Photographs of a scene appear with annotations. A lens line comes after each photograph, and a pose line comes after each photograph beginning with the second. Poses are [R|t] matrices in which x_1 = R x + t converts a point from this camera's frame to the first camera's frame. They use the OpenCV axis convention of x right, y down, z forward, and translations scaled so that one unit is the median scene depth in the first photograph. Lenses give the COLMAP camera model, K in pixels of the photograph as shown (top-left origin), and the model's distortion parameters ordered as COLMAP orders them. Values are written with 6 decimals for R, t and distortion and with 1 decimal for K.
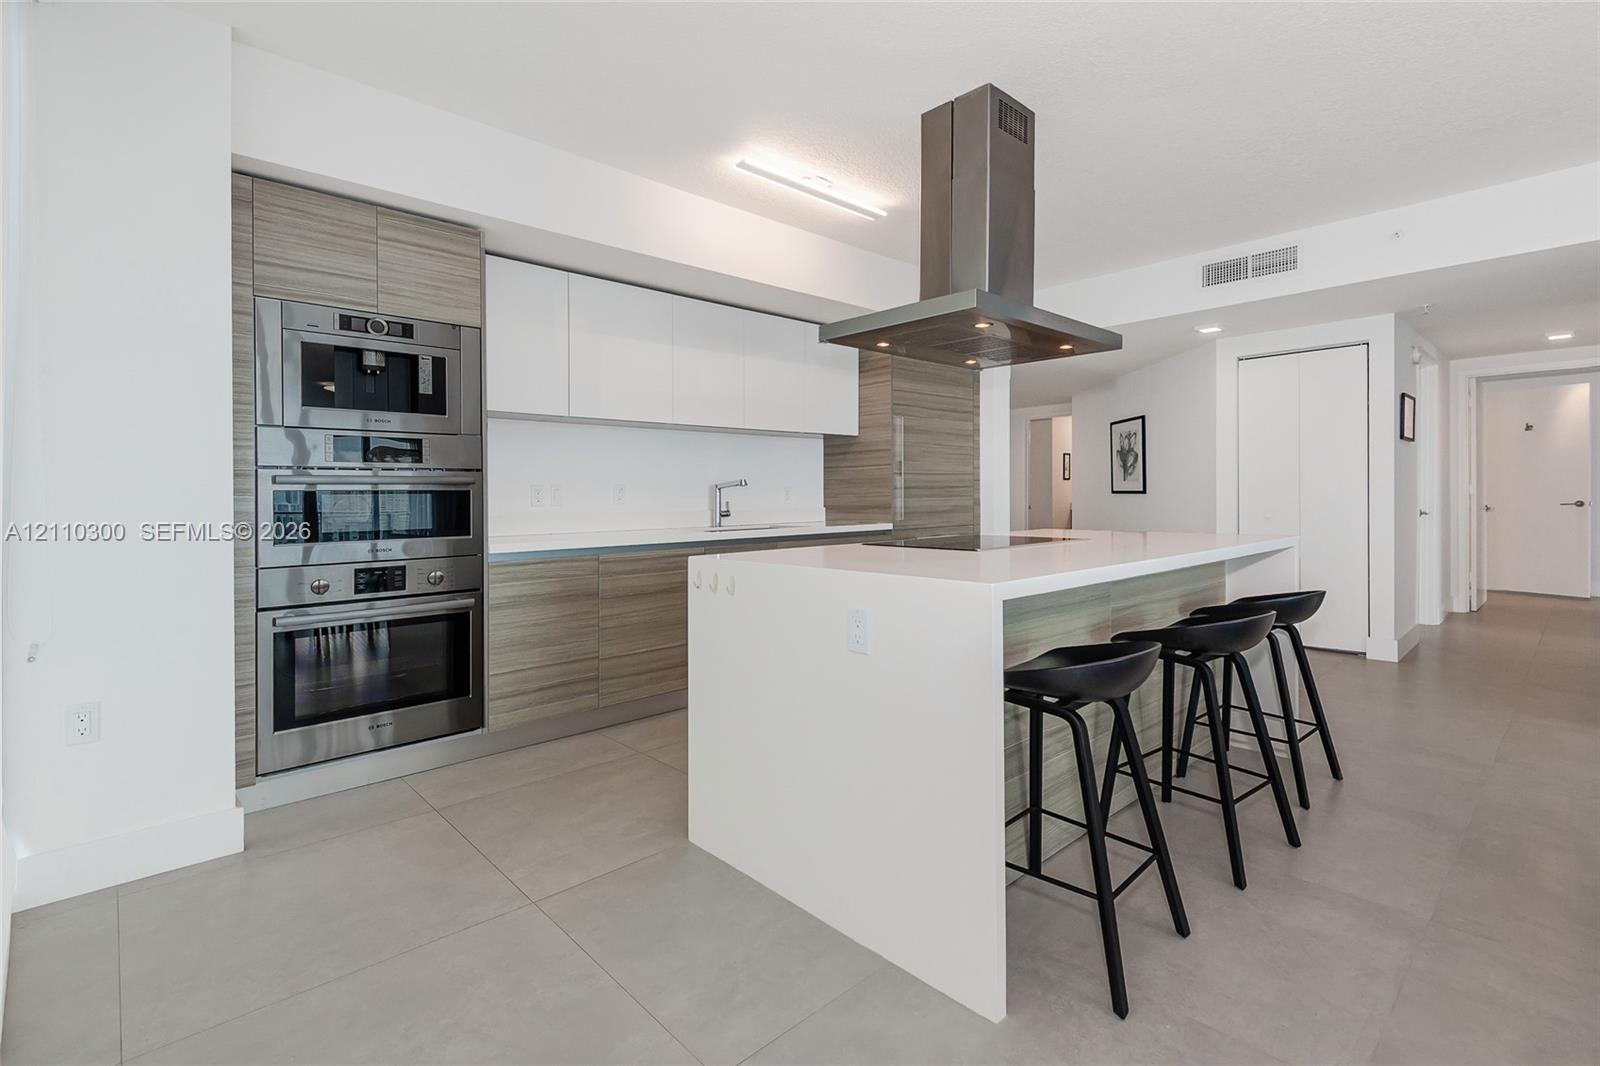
lens RADIAL K [[726.0, 0, 804.0], [0, 726.0, 493.4], [0, 0, 1]] dist [-0.004220, -0.000760]
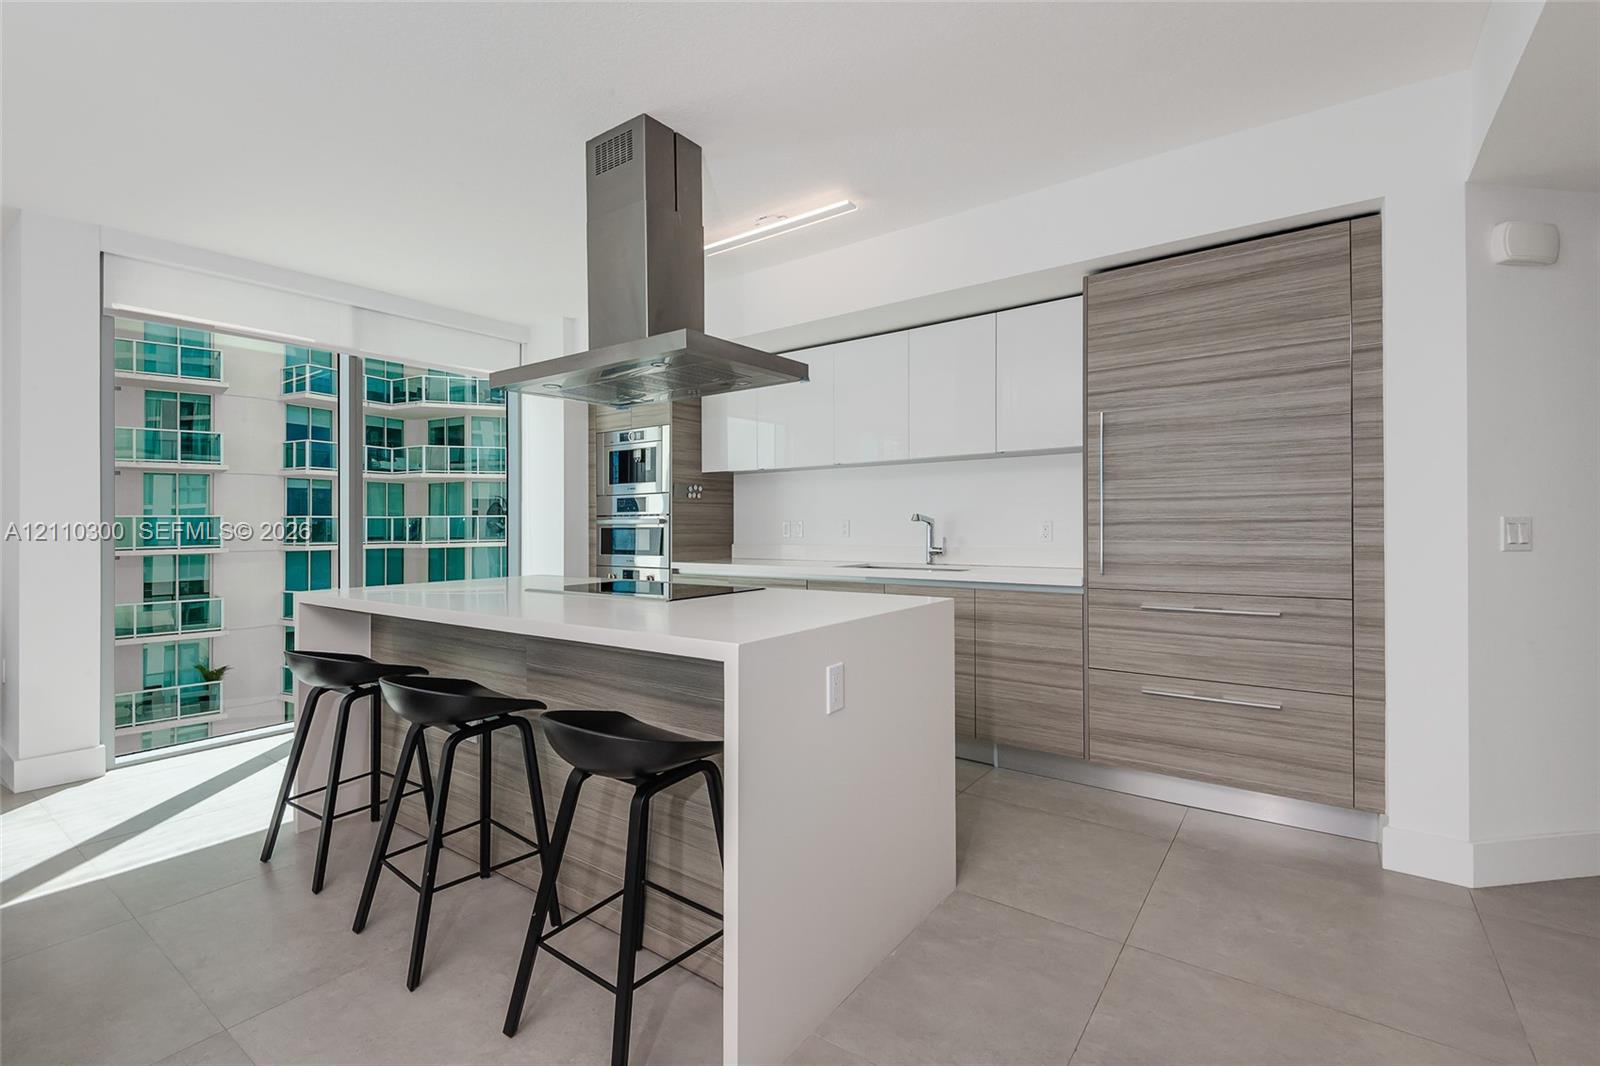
lens RADIAL K [[726.0, 0, 798.7], [0, 726.0, 533.8], [0, 0, 1]] dist [-0.004220, -0.000760]
pose [[0.175936, 0.012550, -0.984322, 1.253130], [0.000585, 0.999917, 0.012853, -0.011514], [0.984401, -0.002837, 0.175914, 1.087909]]
